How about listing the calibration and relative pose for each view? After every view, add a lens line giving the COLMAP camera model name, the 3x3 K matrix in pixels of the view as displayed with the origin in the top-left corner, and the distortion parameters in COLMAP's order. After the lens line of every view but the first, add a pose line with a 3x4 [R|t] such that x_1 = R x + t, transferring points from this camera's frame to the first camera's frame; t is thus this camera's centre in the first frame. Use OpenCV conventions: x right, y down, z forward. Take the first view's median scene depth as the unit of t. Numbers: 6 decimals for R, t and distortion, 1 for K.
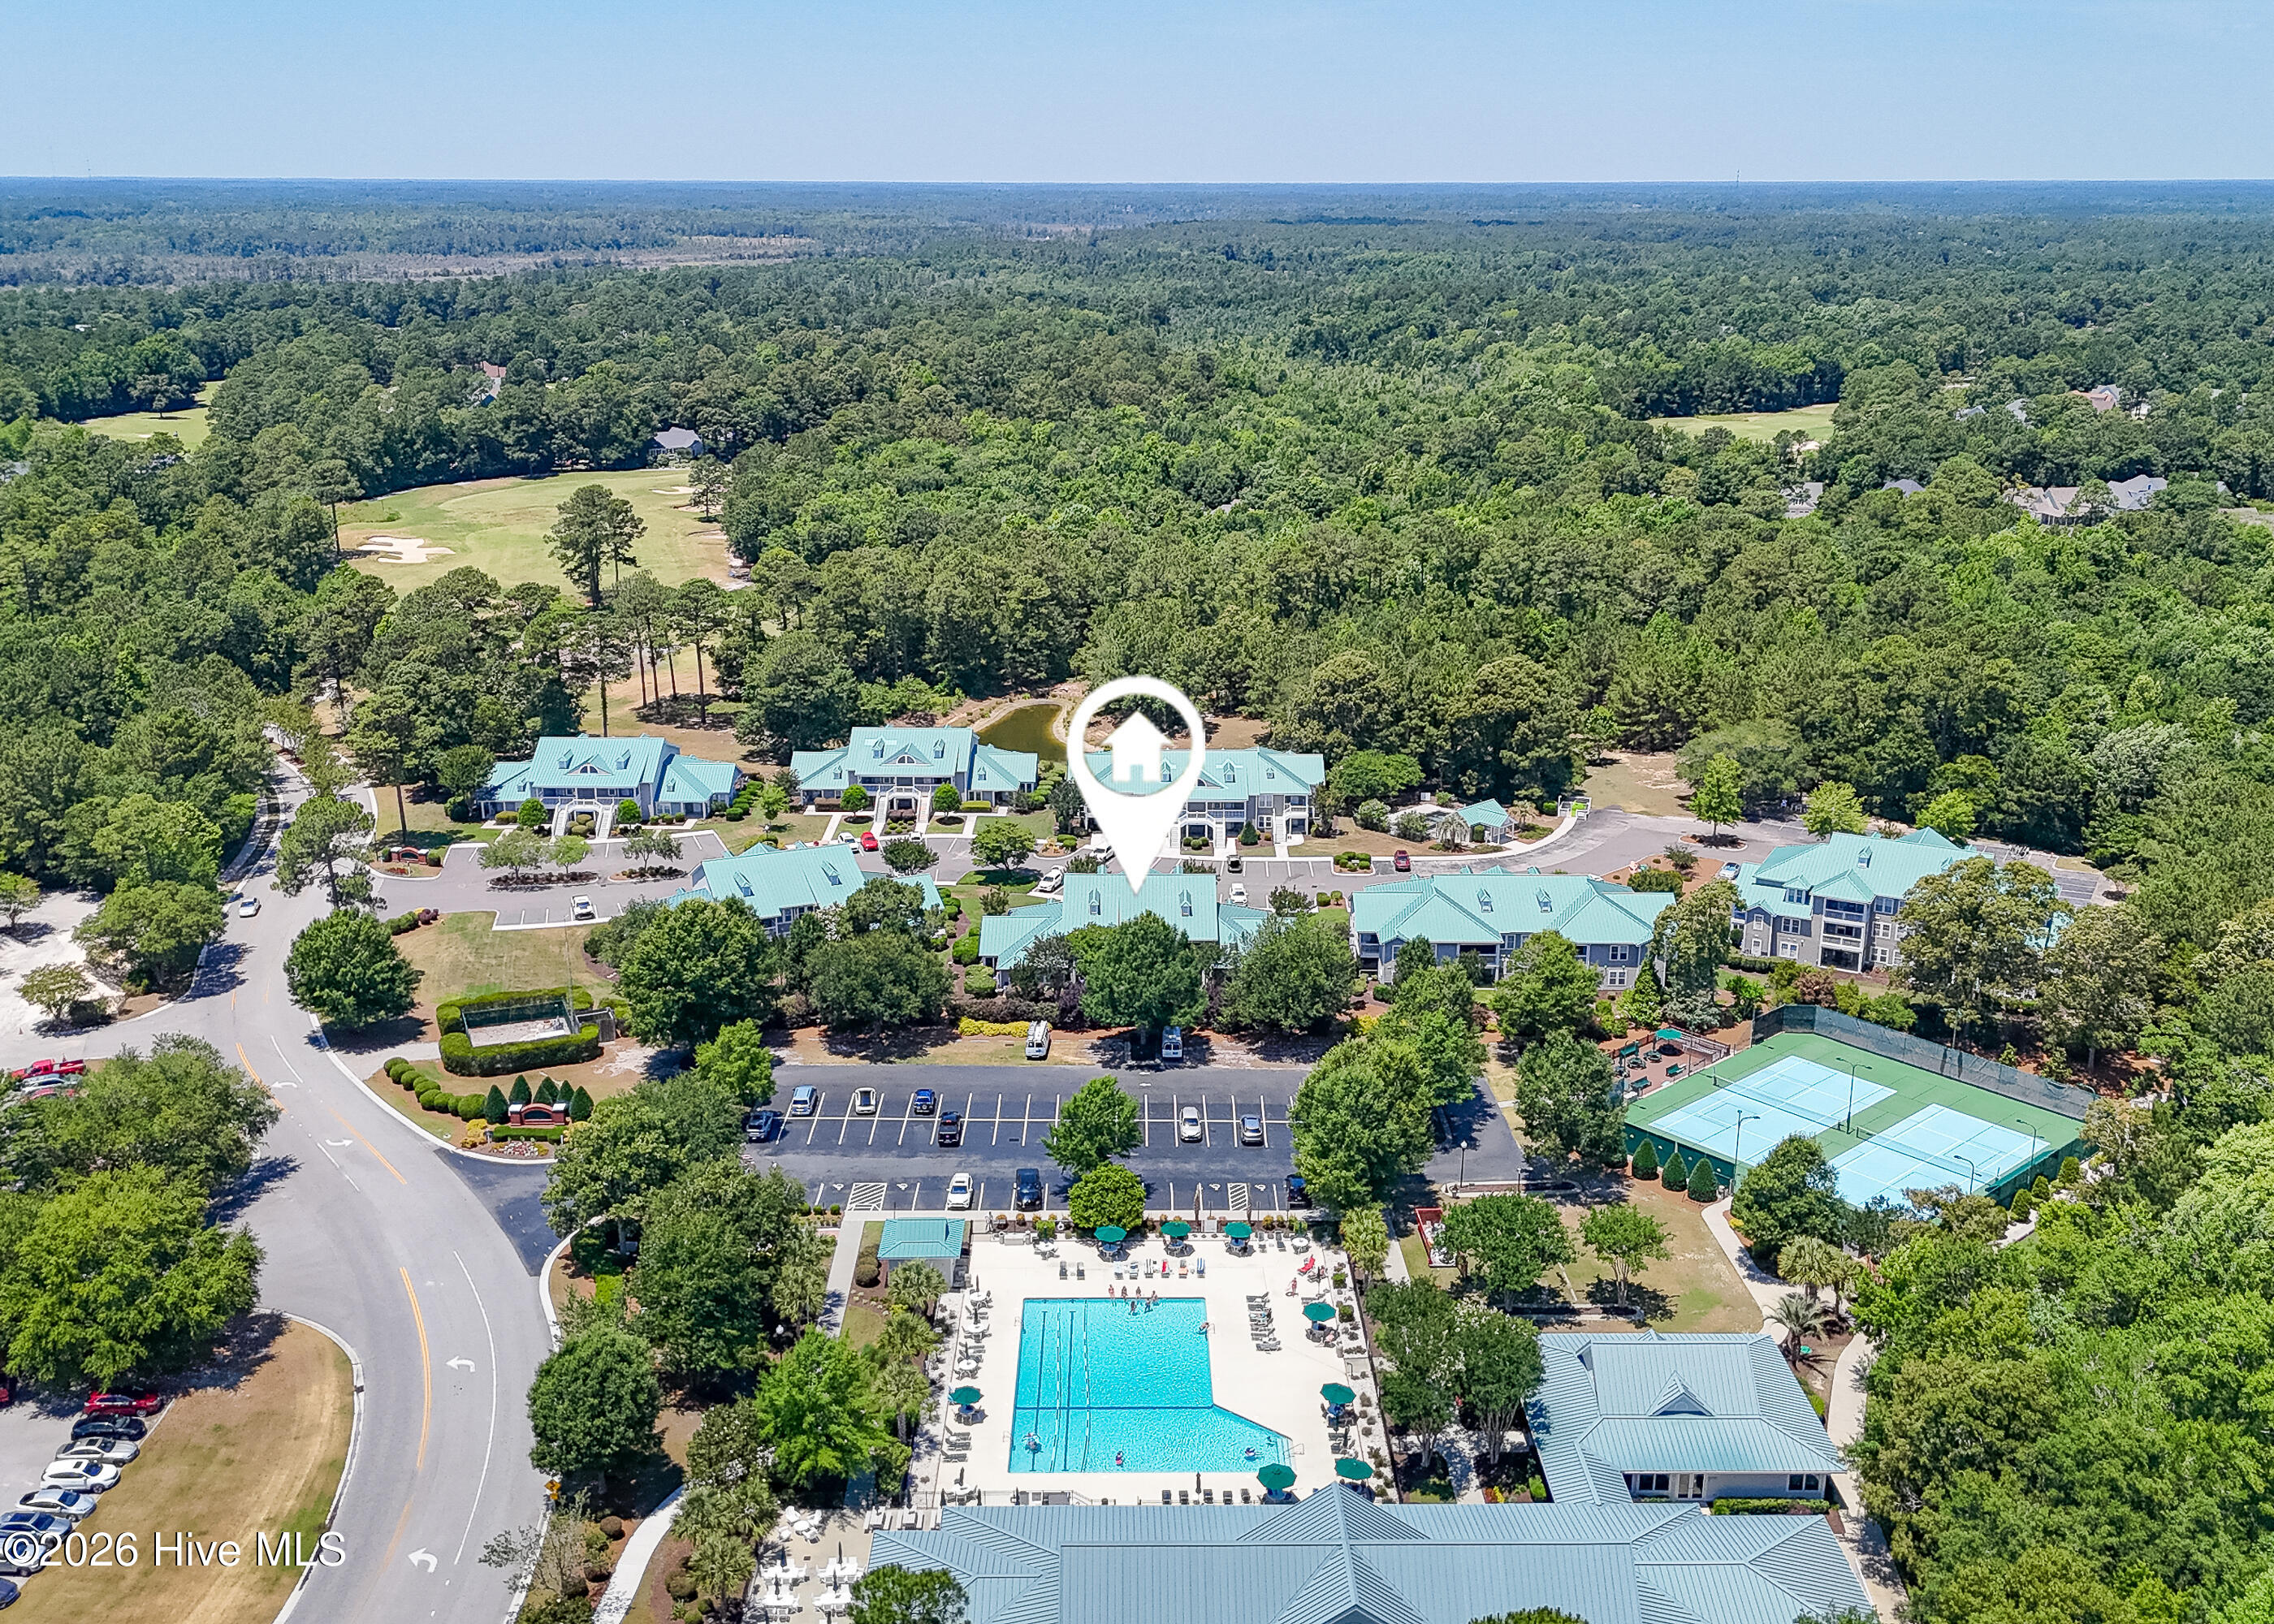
lens RADIAL K [[2120.7, 0, 1137.0], [0, 2120.7, 812.0], [0, 0, 1]] dist [0.113060, -0.195632]
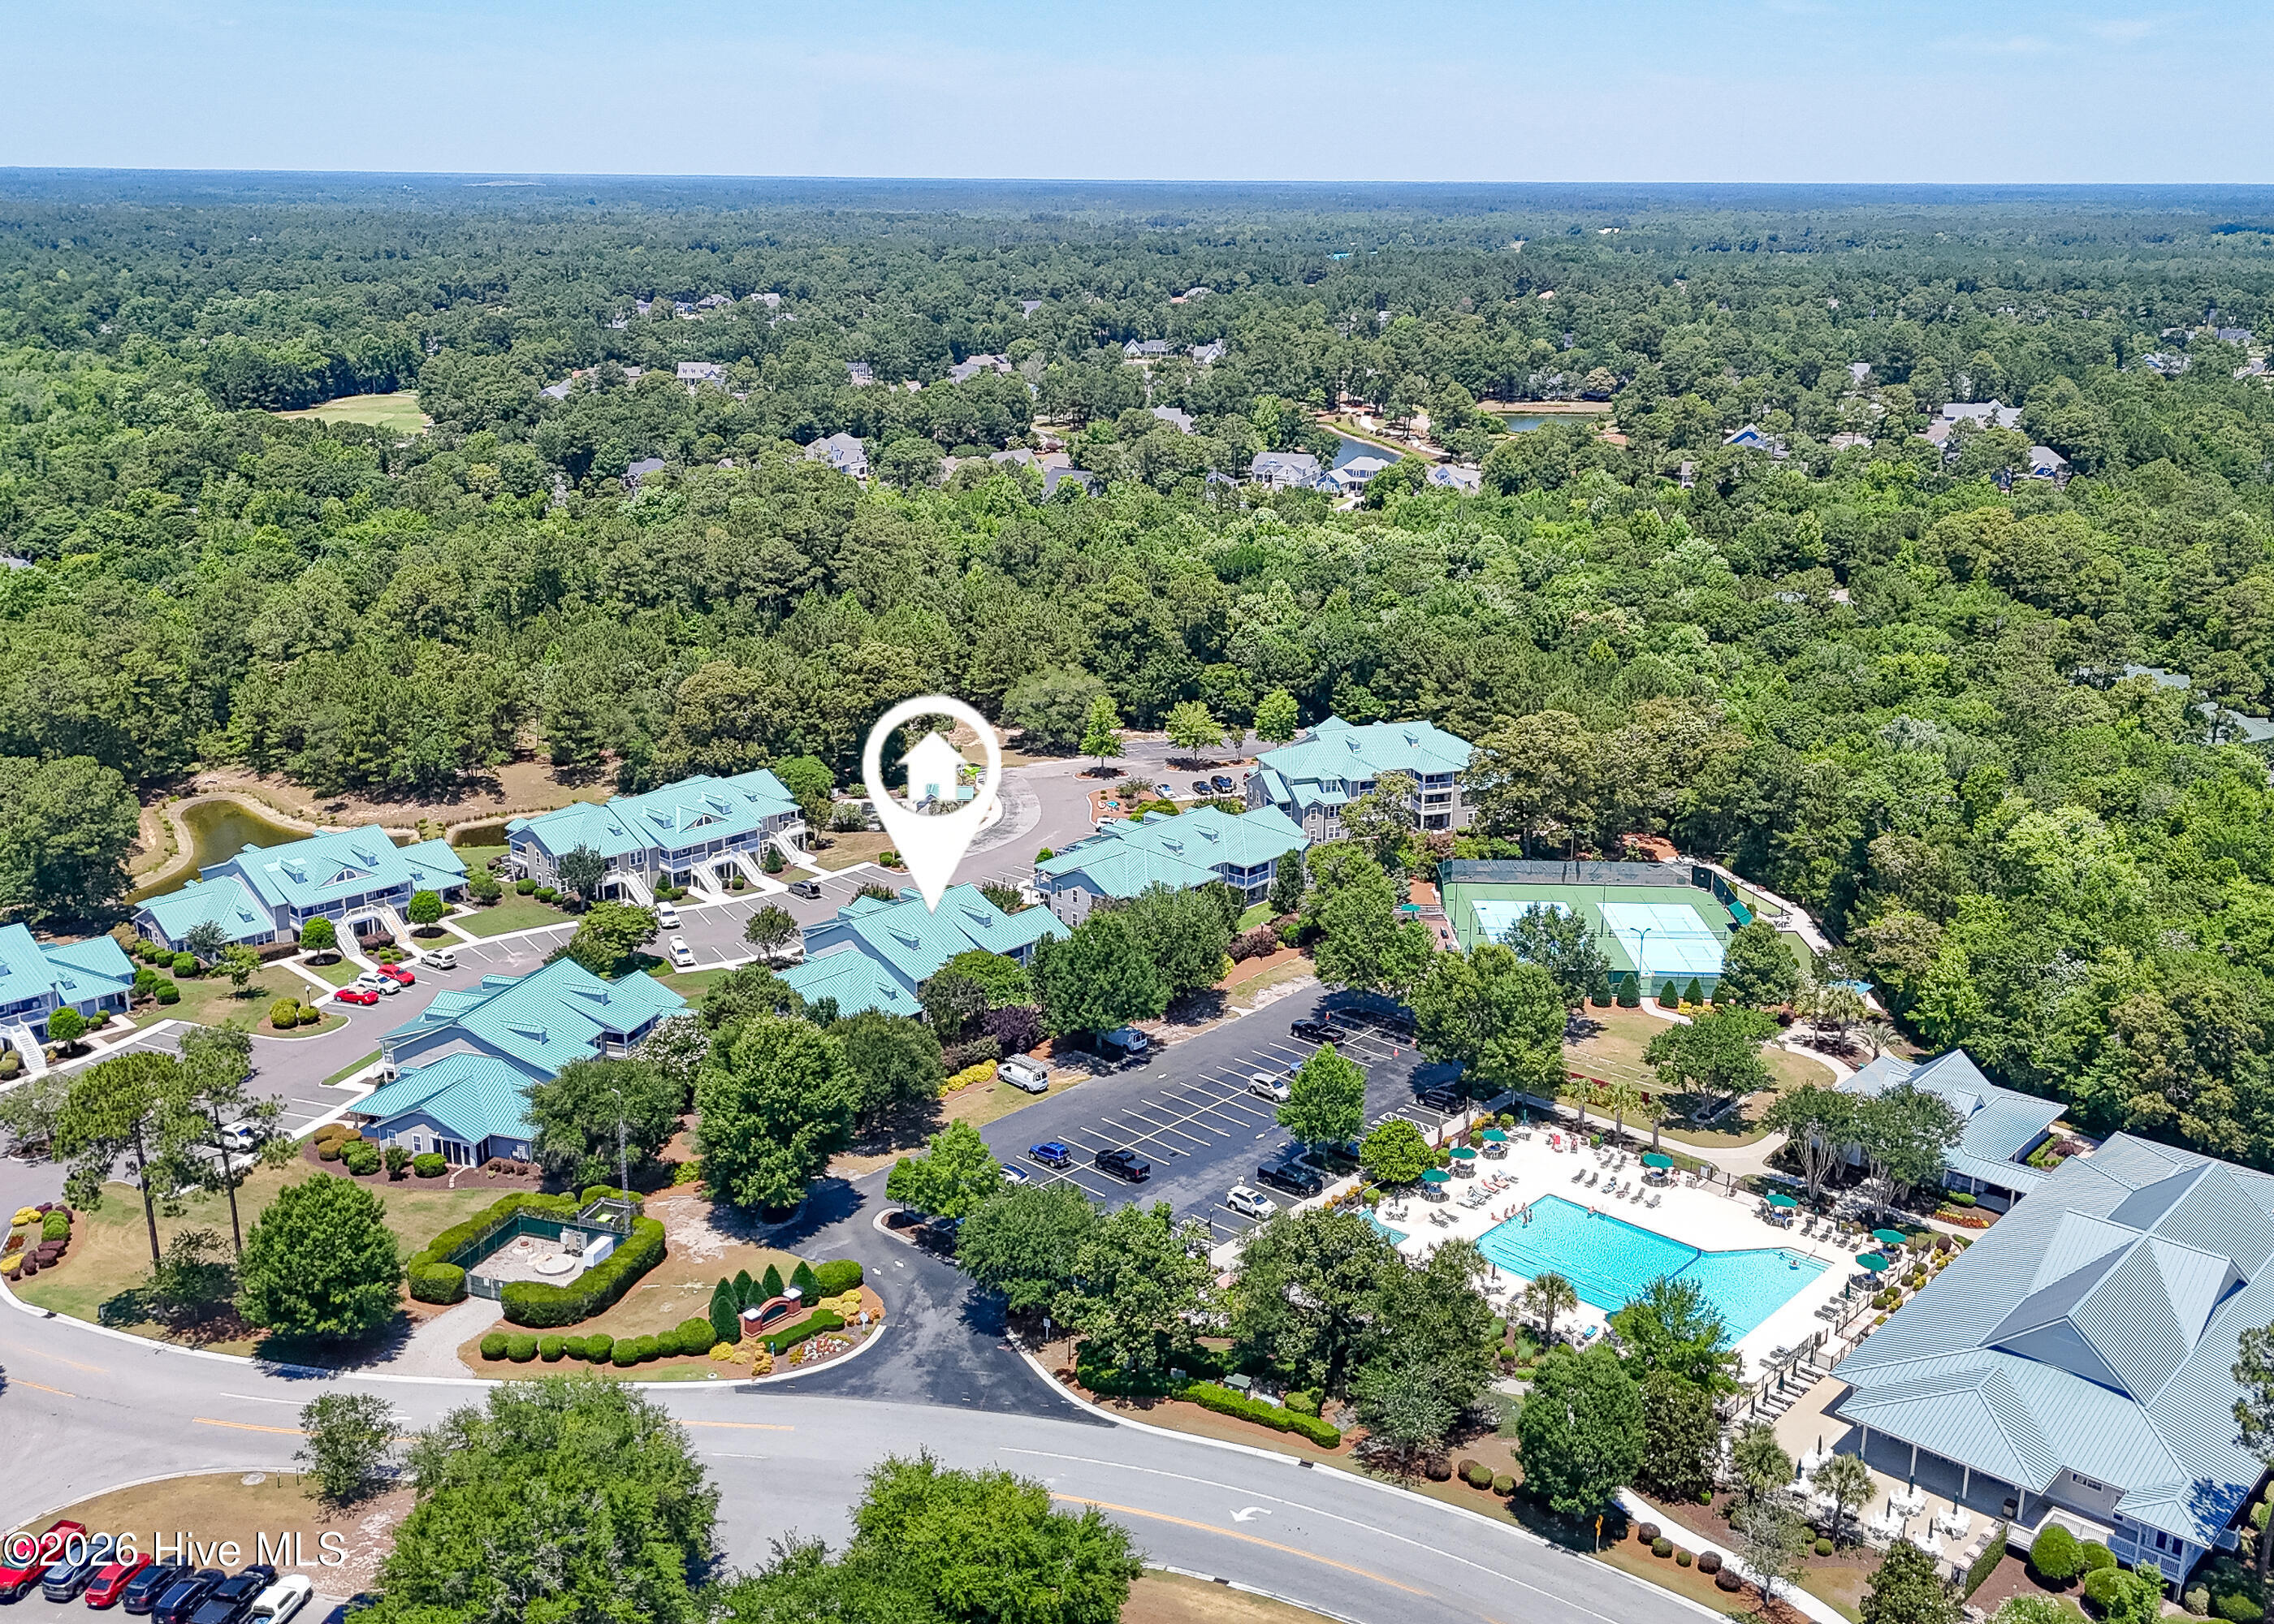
lens RADIAL K [[2120.7, 0, 1137.0], [0, 2120.7, 812.0], [0, 0, 1]] dist [0.113060, -0.195632]
pose [[0.677740, -0.207945, 0.705285, -0.630251], [0.204467, 0.974645, 0.090881, -0.080408], [-0.706301, 0.082614, 0.703075, 0.267079]]
